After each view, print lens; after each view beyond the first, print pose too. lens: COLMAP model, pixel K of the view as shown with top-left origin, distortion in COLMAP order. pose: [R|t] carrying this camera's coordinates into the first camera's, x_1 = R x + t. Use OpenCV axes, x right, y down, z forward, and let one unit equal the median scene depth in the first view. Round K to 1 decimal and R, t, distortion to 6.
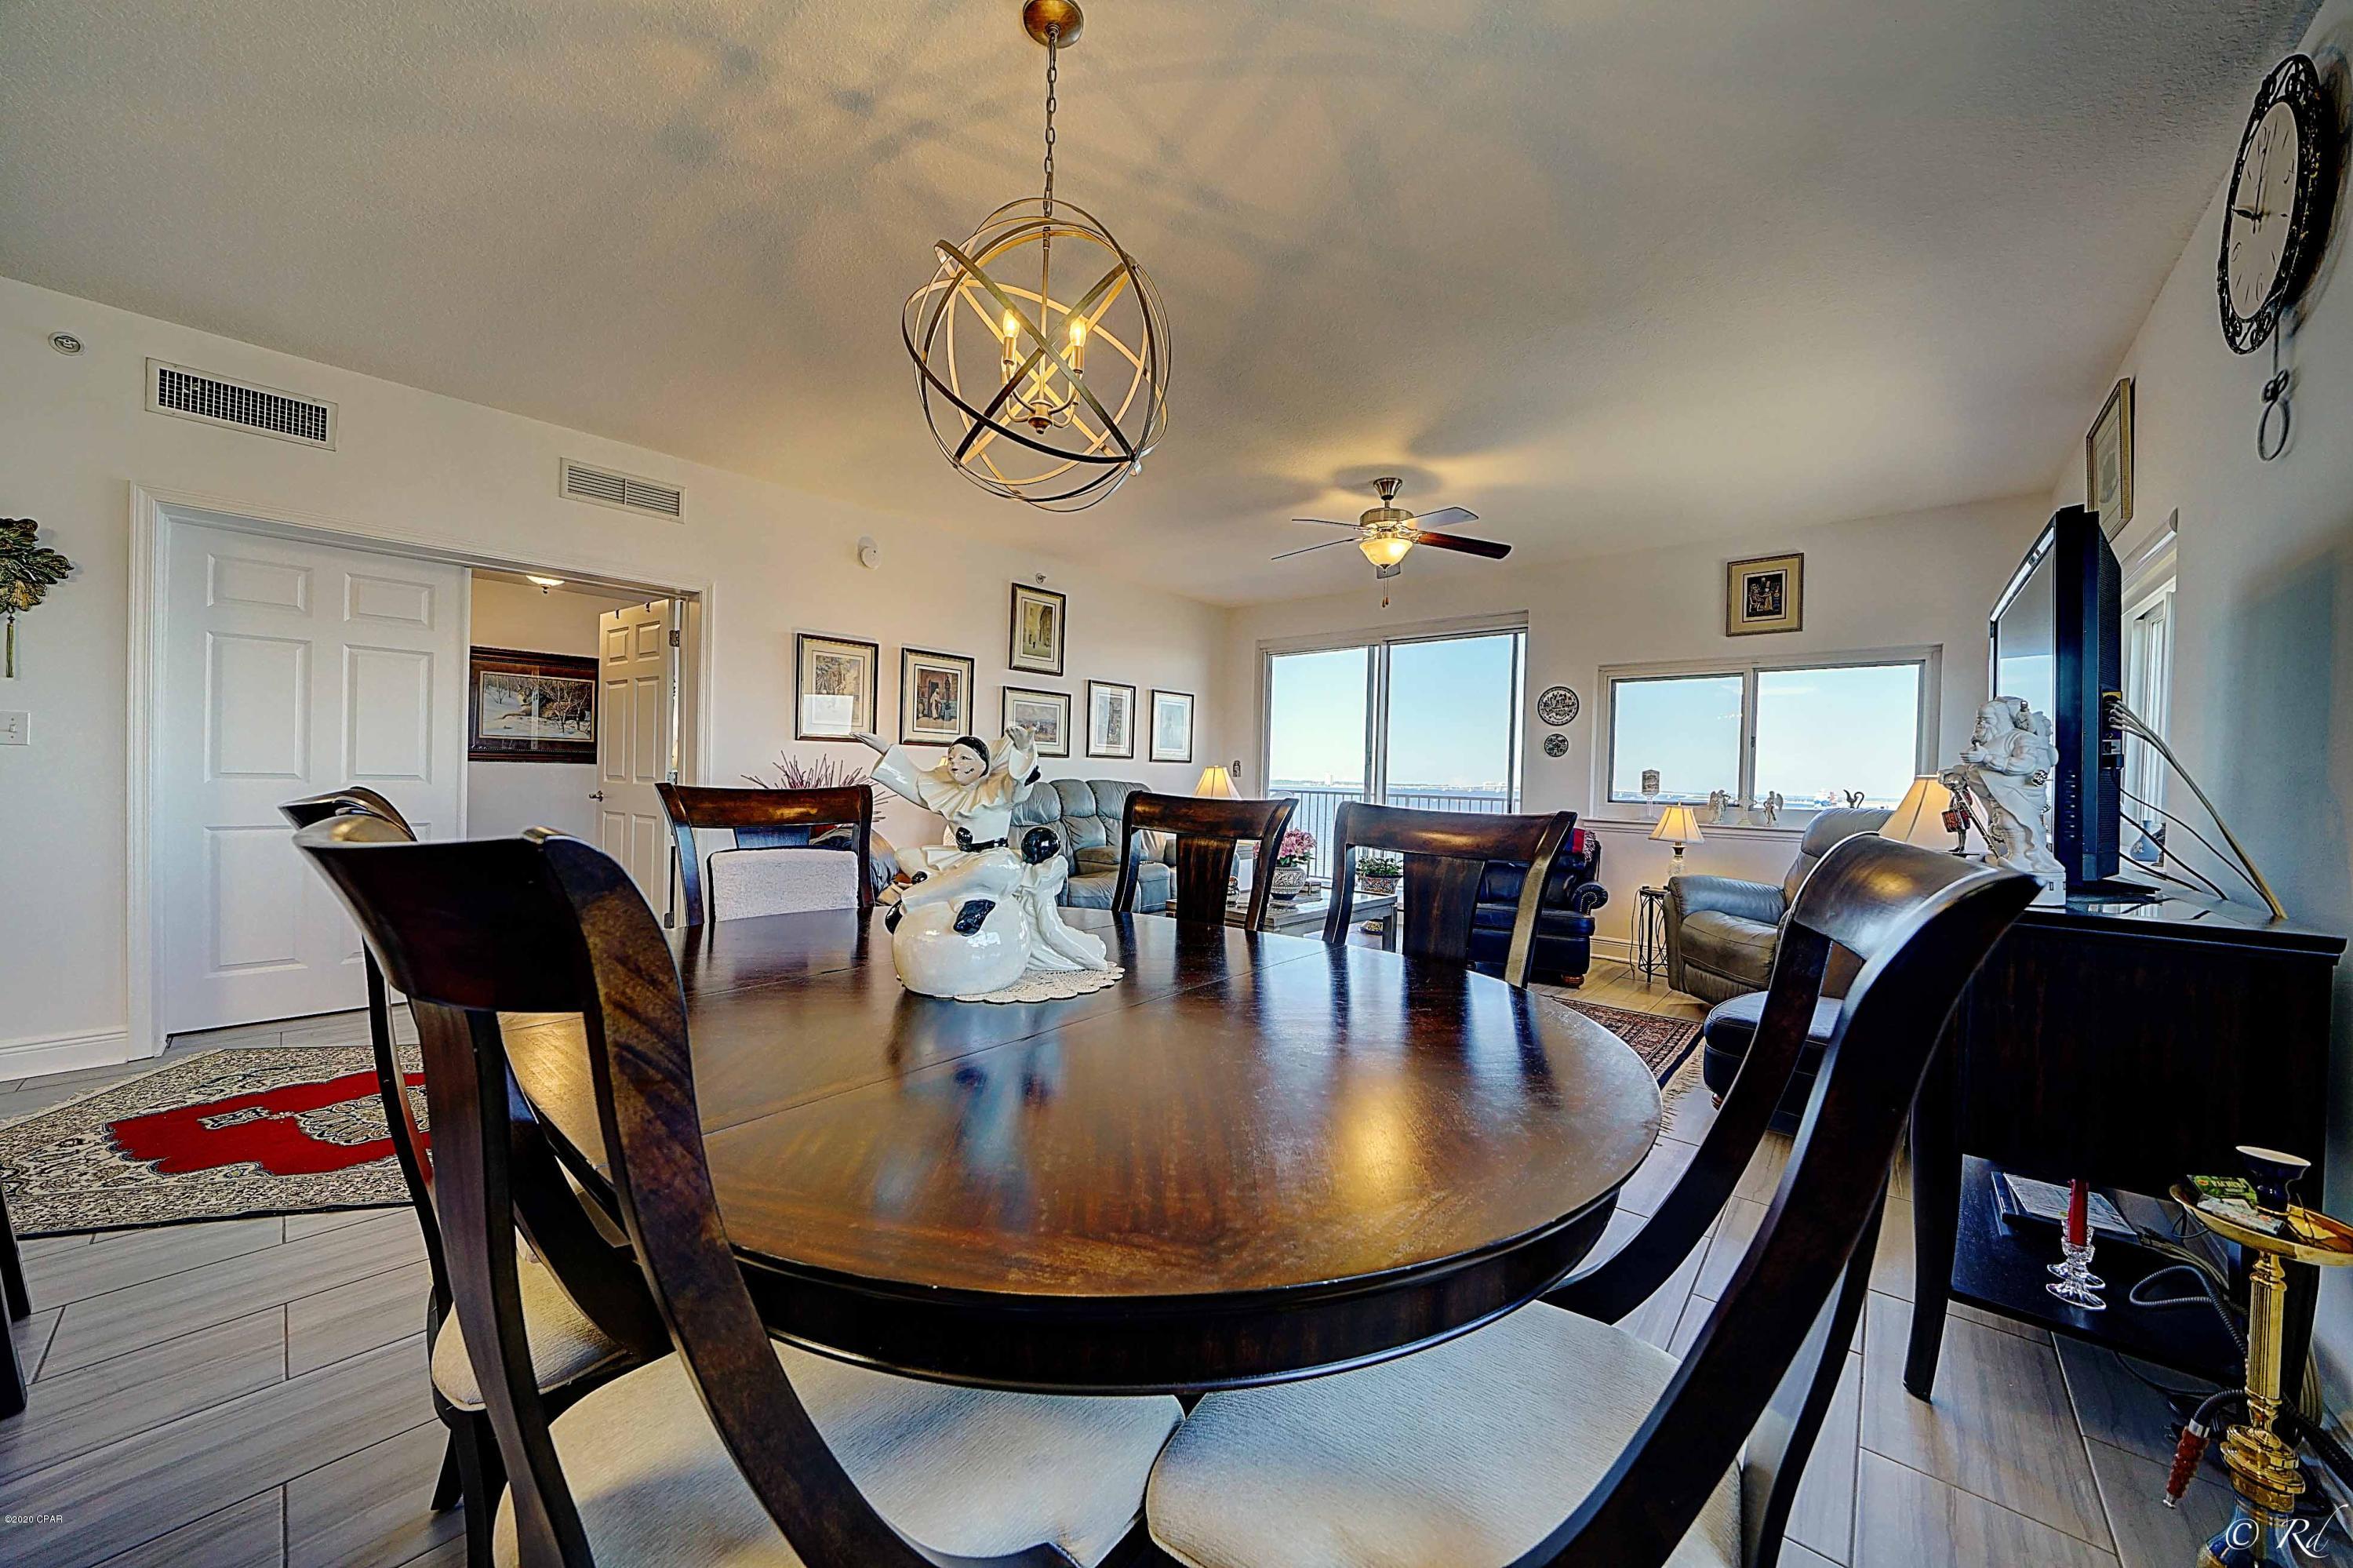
lens RADIAL K [[815.3, 0, 1176.2], [0, 815.3, 786.6], [0, 0, 1]] dist [-0.026806, 0.002500]
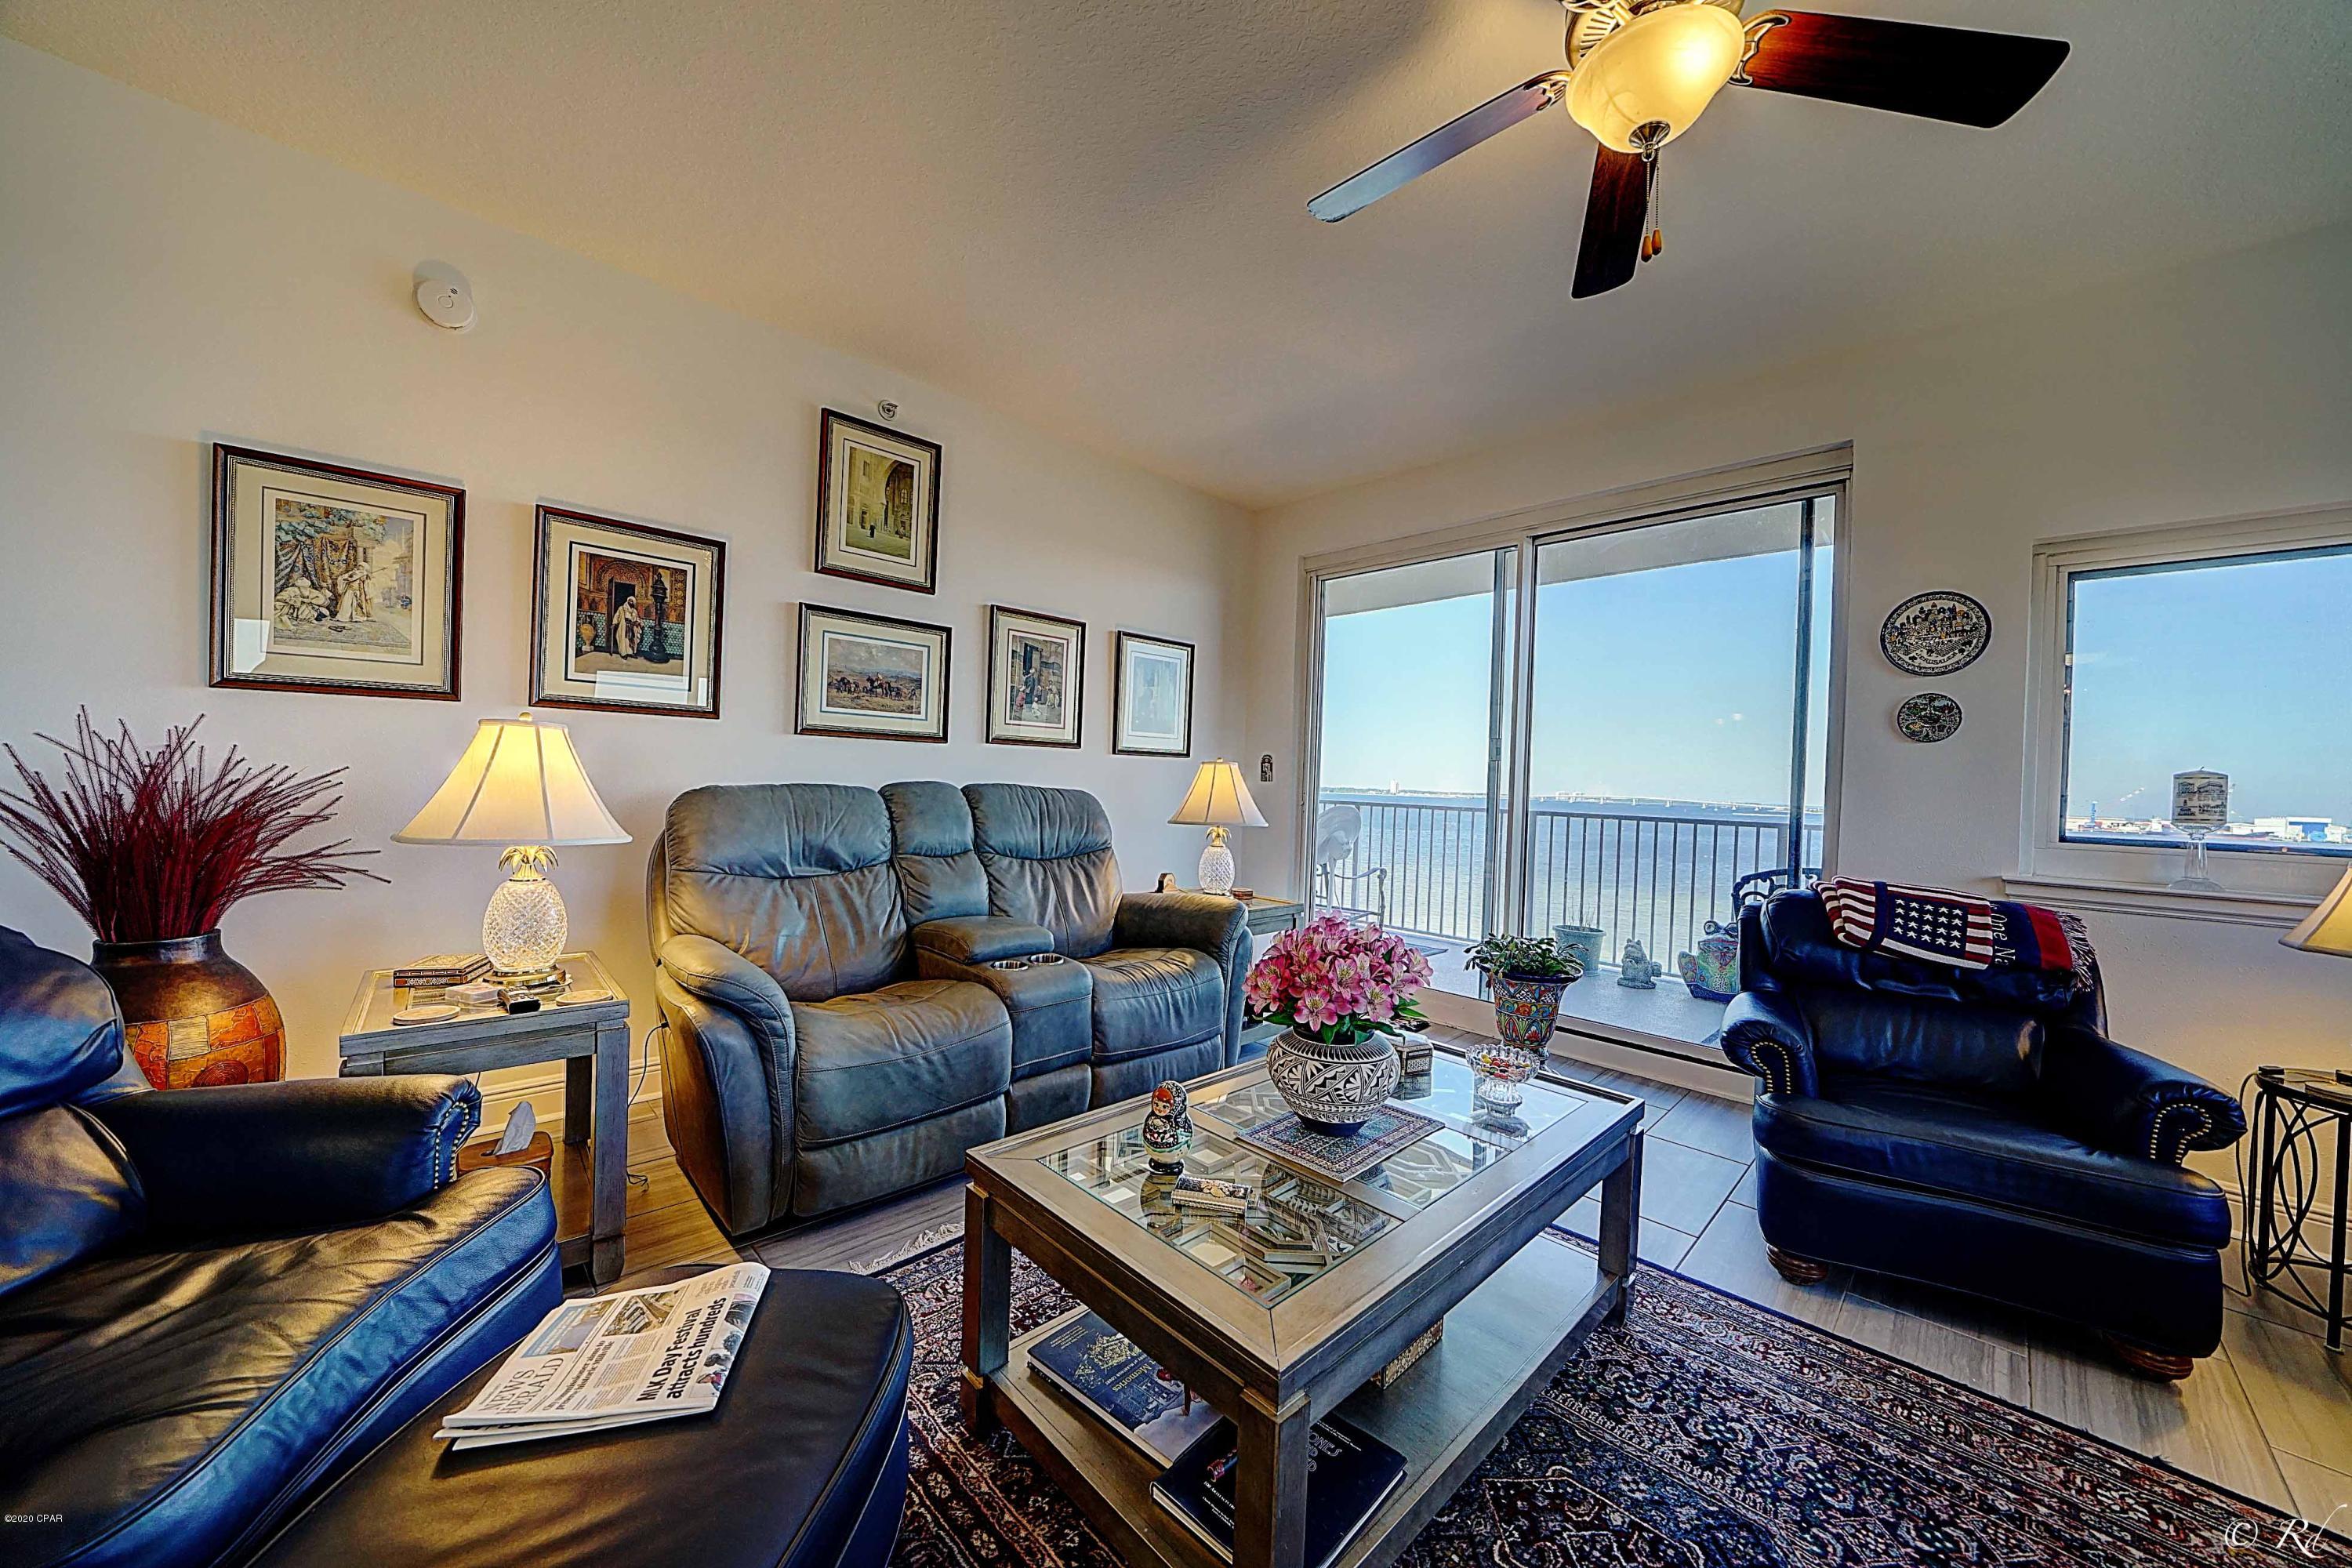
lens RADIAL K [[814.9, 0, 1175.7], [0, 814.9, 786.6], [0, 0, 1]] dist [-0.026806, 0.002500]
pose [[0.997052, 0.008774, -0.076222, 0.075373], [-0.009140, 0.999948, -0.004458, -0.005601], [0.076179, 0.005142, 0.997081, 0.540131]]
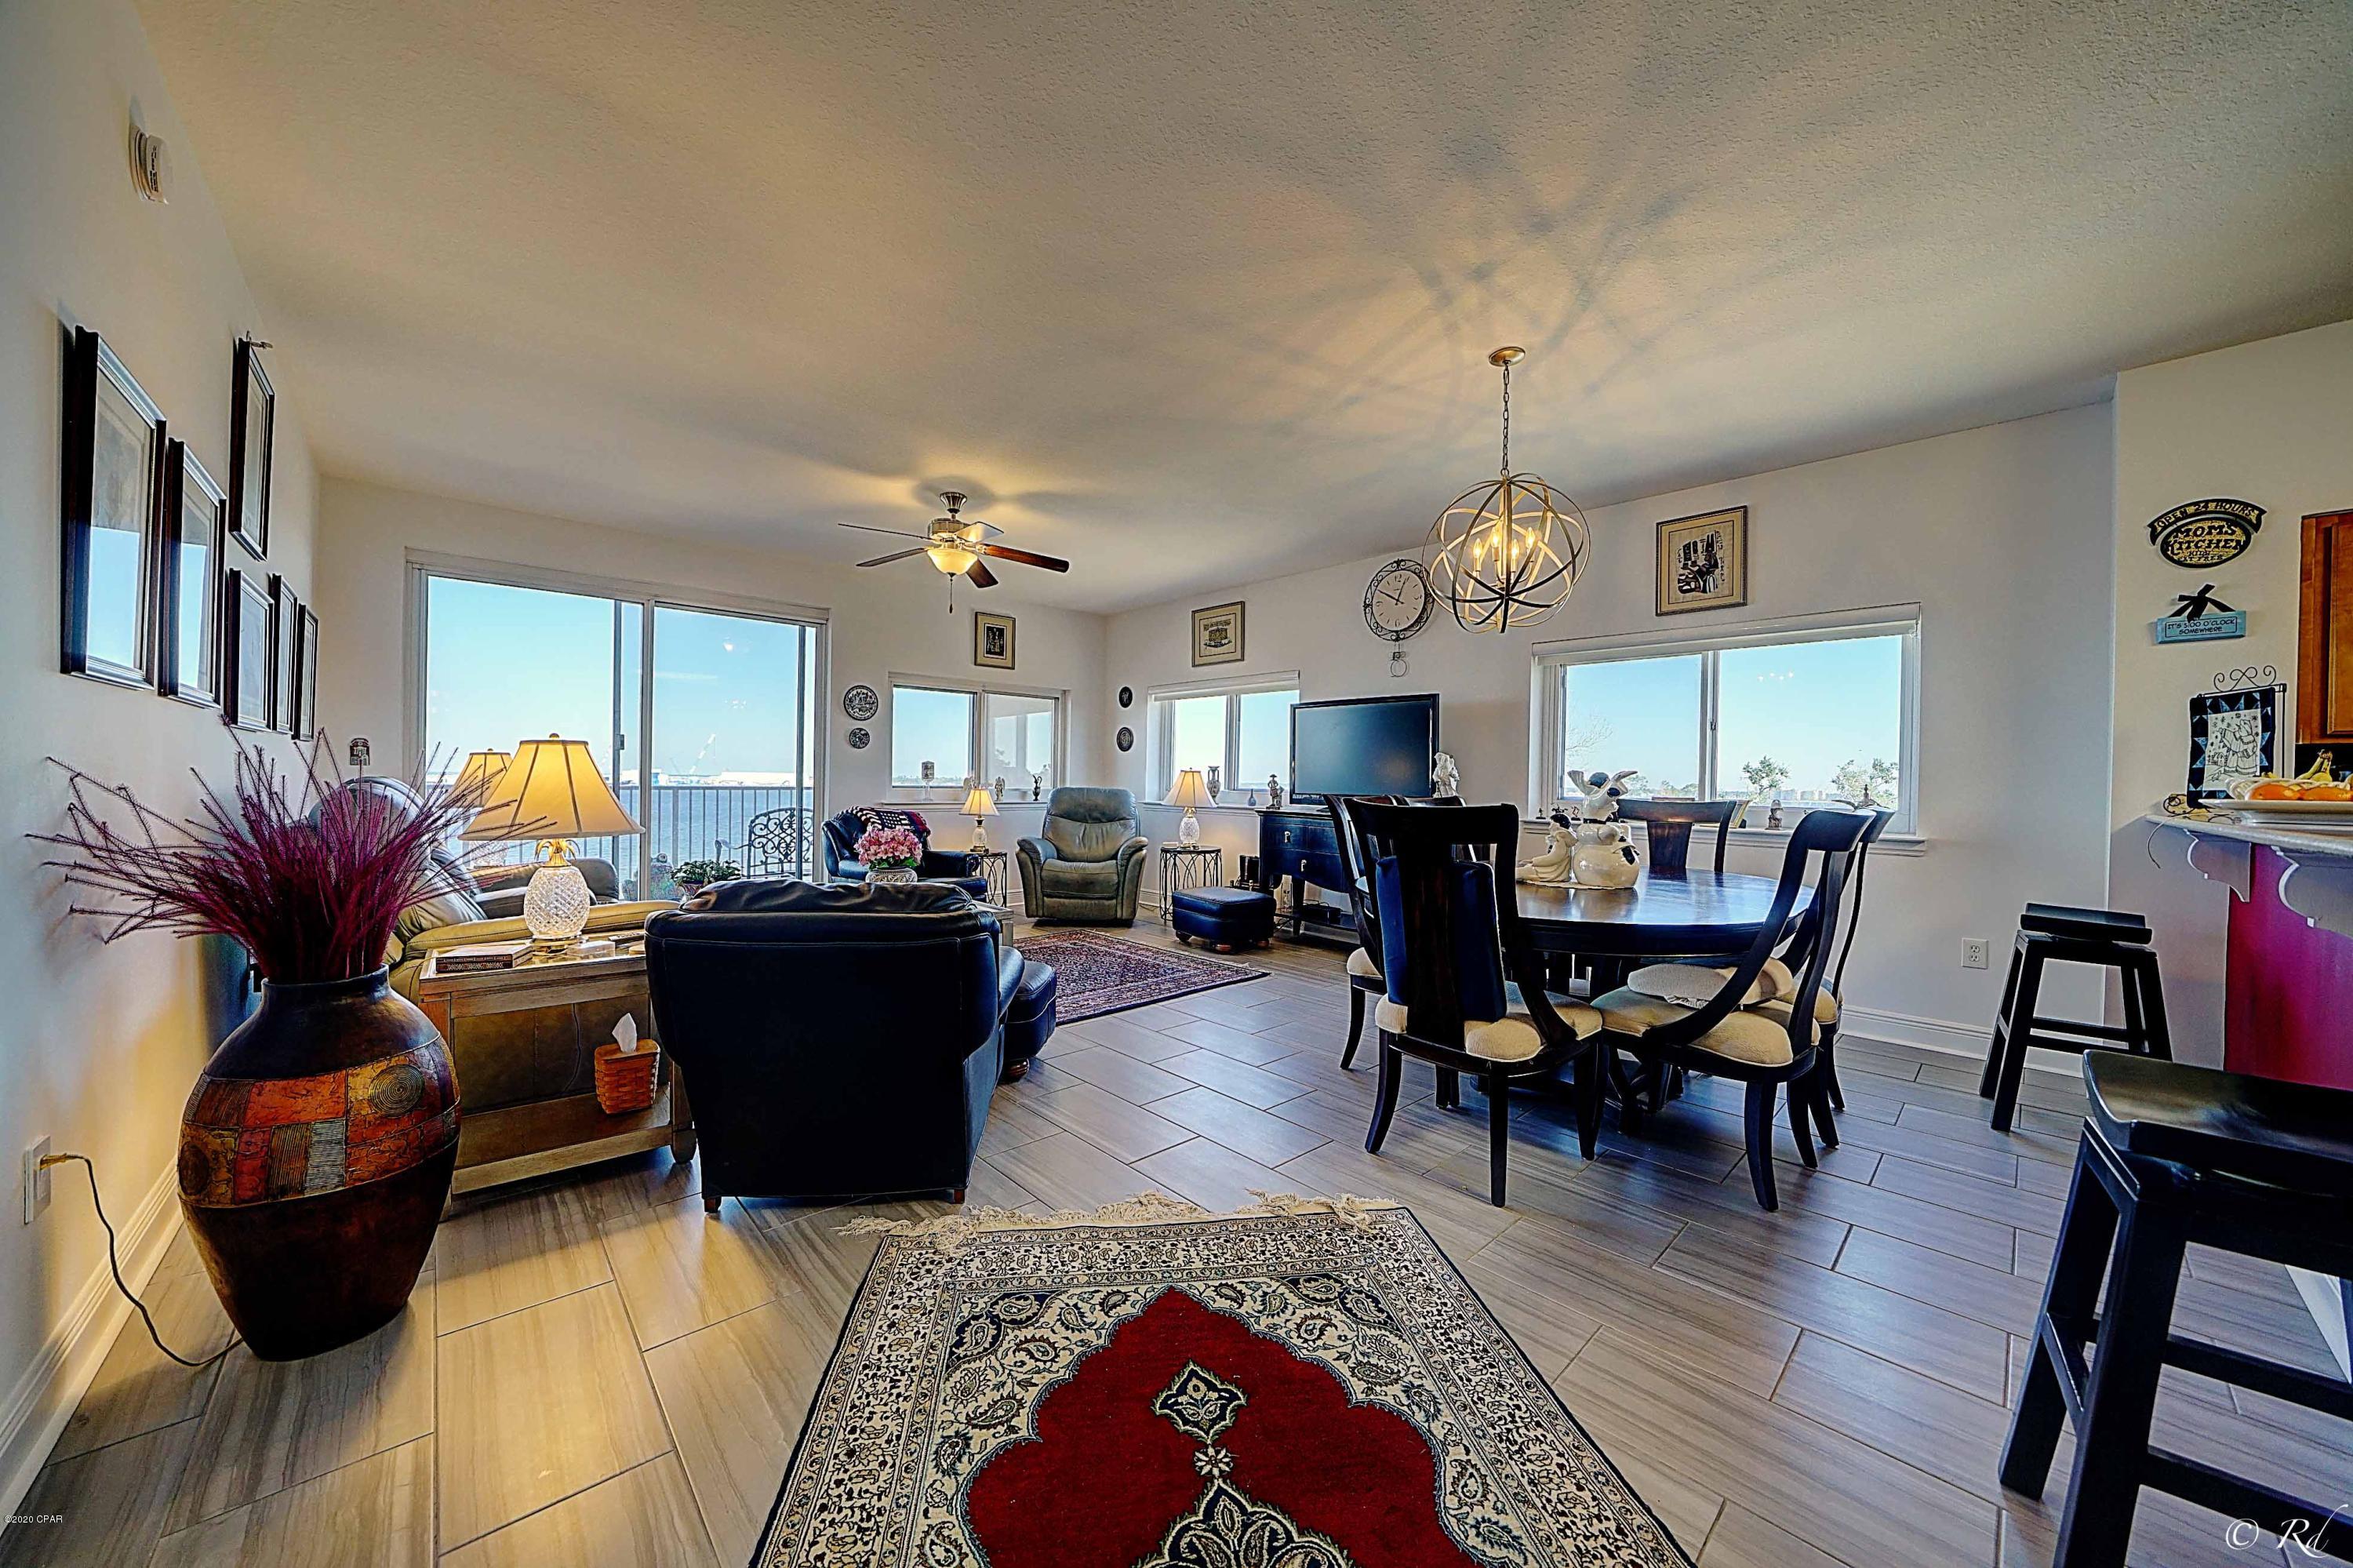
lens RADIAL K [[815.3, 0, 1176.2], [0, 815.3, 786.6], [0, 0, 1]] dist [-0.026806, 0.002500]
pose [[0.100642, -0.032250, 0.994400, -0.635635], [-0.001561, 0.999468, 0.032573, -0.022922], [-0.994921, -0.004831, 0.100538, 0.484425]]
